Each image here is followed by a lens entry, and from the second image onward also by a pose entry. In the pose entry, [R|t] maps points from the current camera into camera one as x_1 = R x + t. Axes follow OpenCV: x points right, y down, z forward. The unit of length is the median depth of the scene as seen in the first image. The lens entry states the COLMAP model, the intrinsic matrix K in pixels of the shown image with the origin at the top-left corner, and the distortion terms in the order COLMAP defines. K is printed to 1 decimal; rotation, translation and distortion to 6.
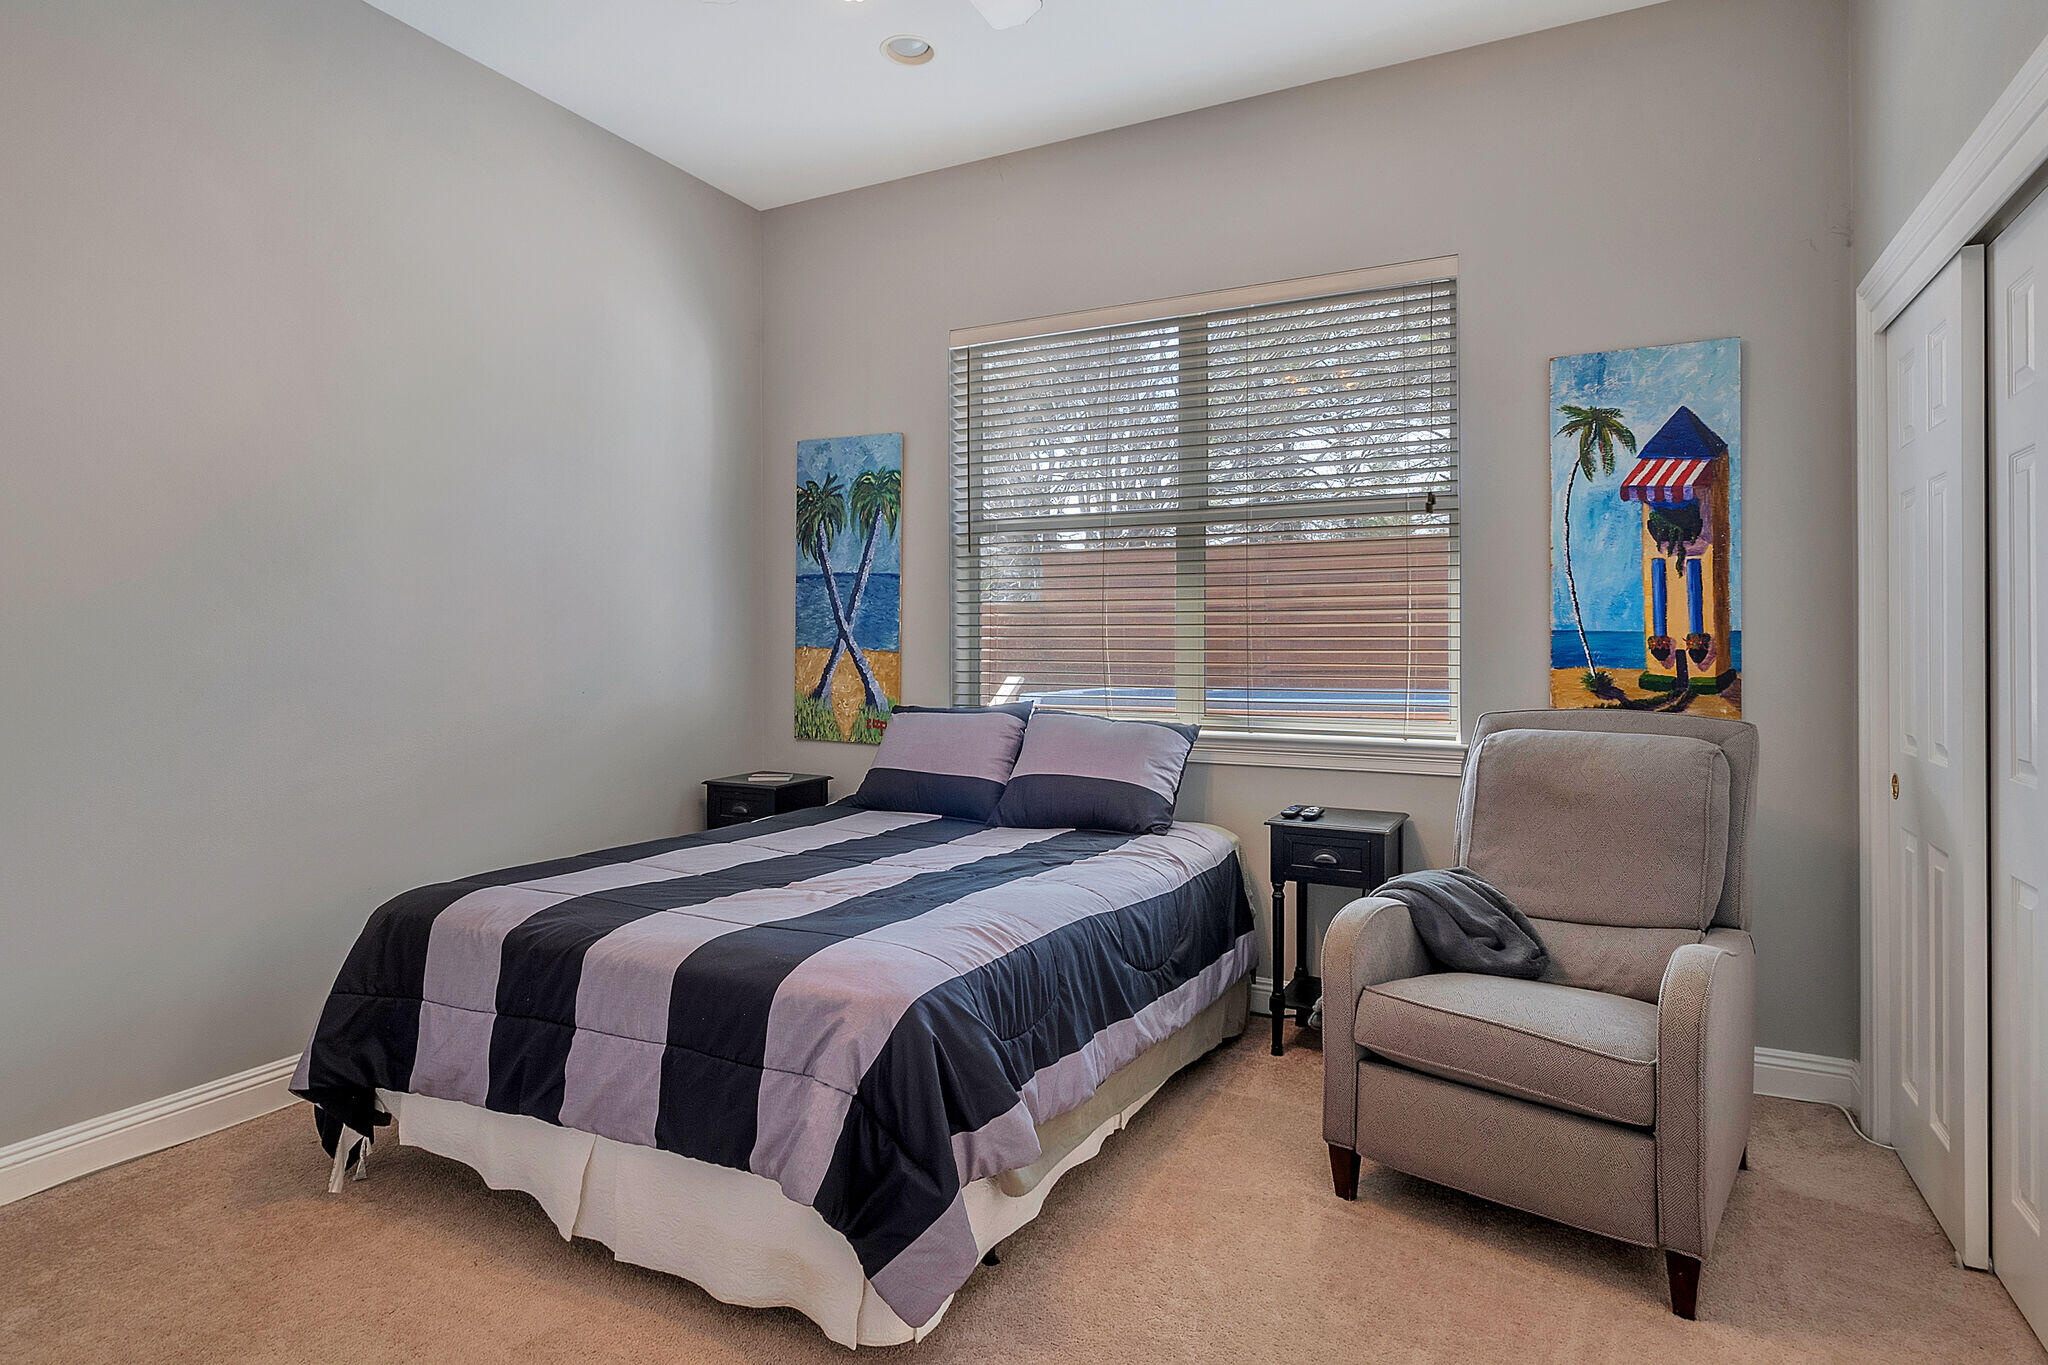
lens RADIAL K [[1099.6, 0, 1027.3], [0, 1099.6, 671.4], [0, 0, 1]] dist [0.006480, 0.000532]
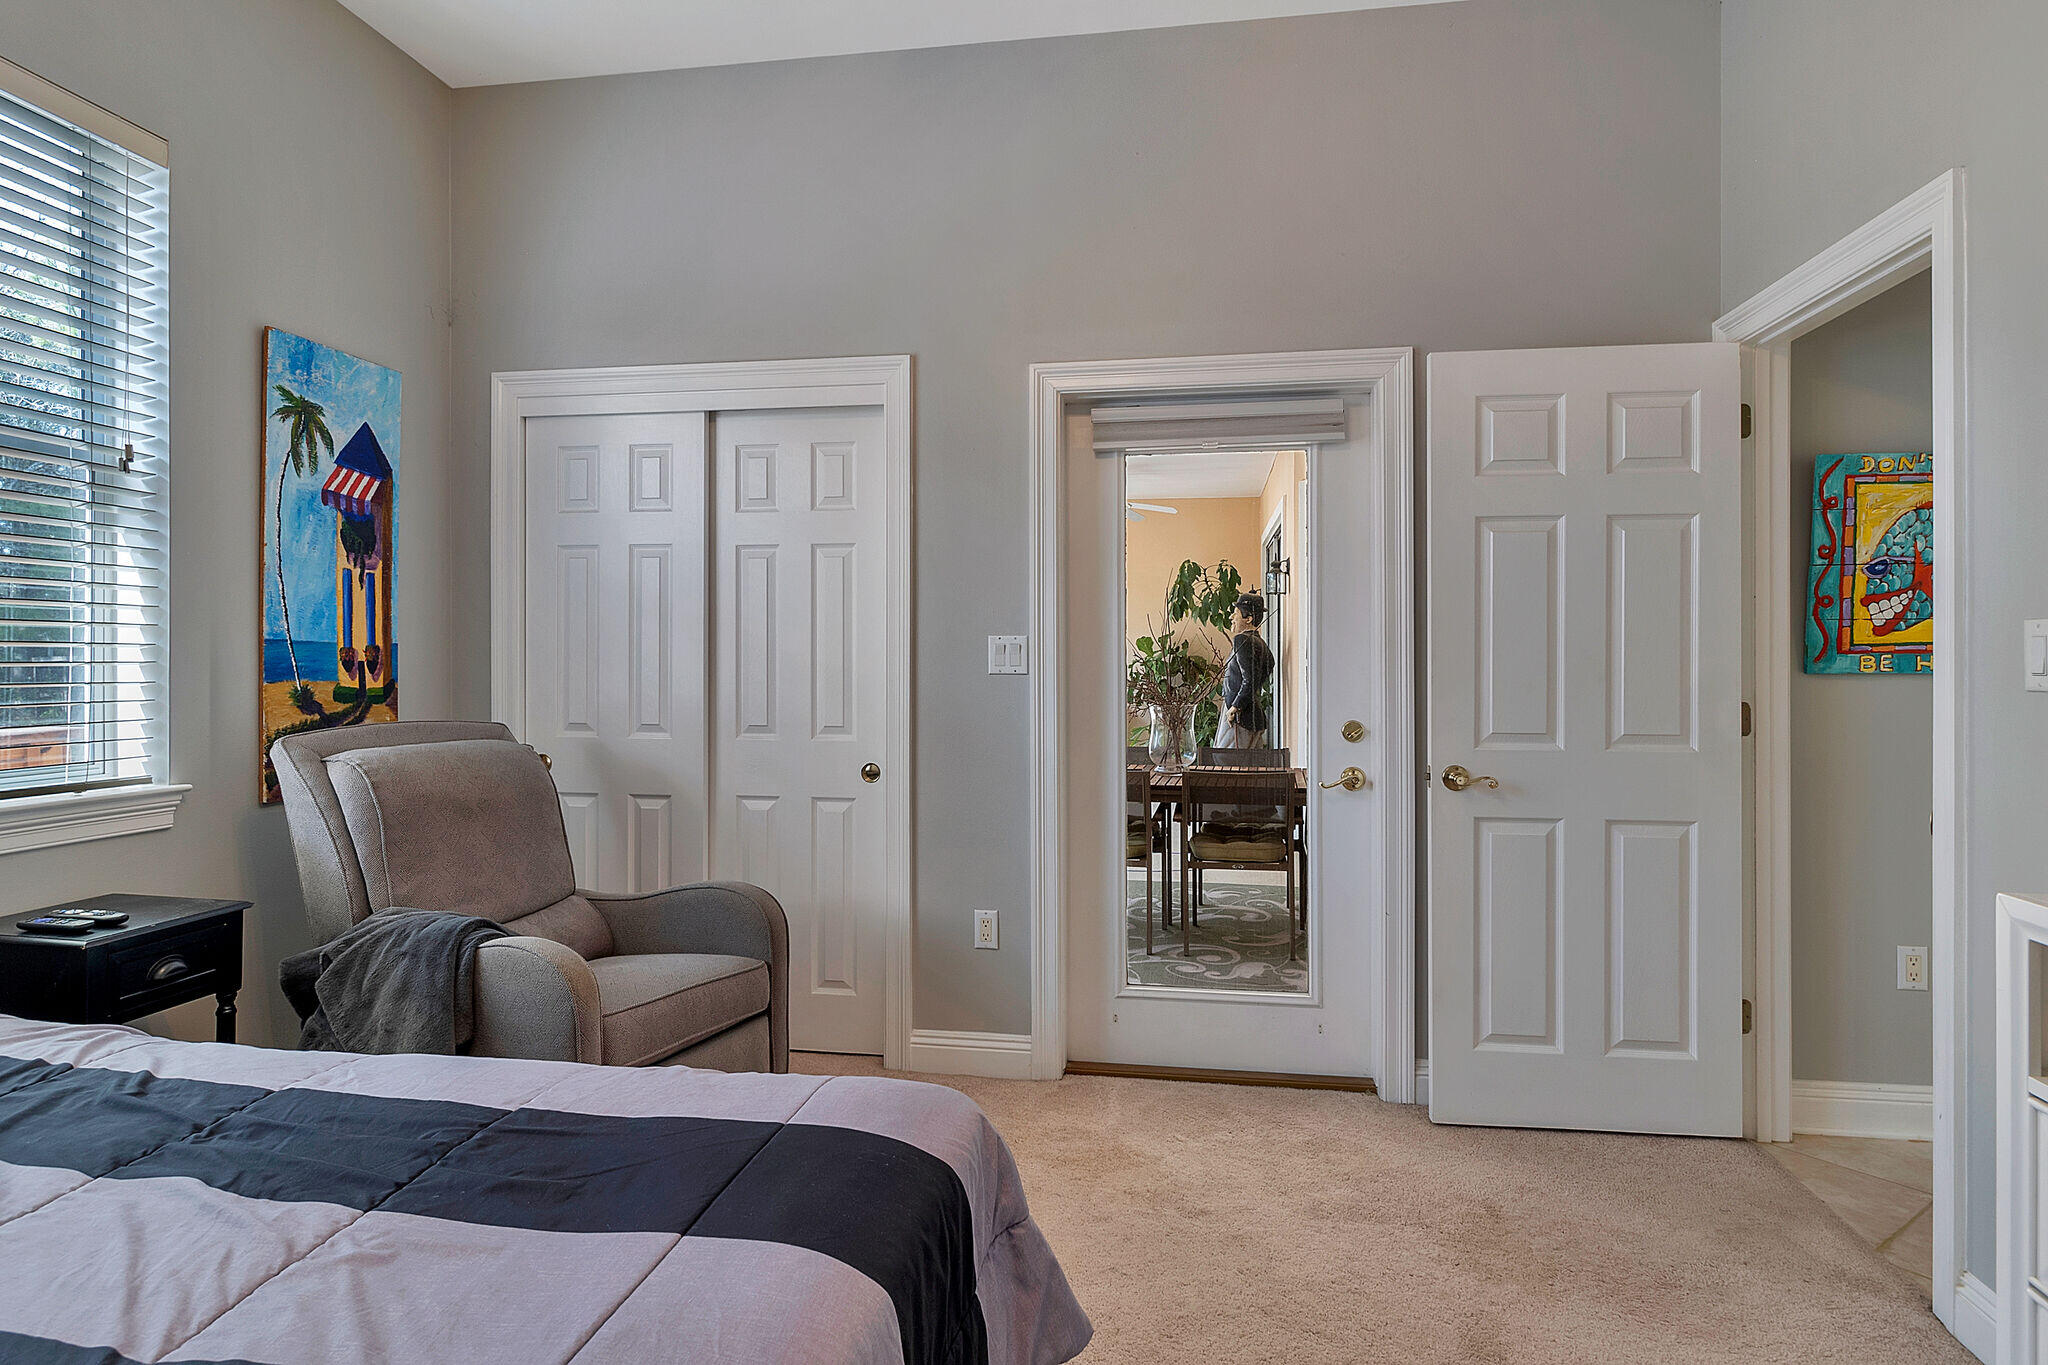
lens RADIAL K [[1099.6, 0, 1027.7], [0, 1099.6, 670.6], [0, 0, 1]] dist [0.006480, 0.000532]
pose [[-0.301078, -0.012033, 0.953524, -0.554696], [0.012875, 0.999778, 0.016682, -0.019896], [-0.953513, 0.017299, -0.300856, 0.715533]]
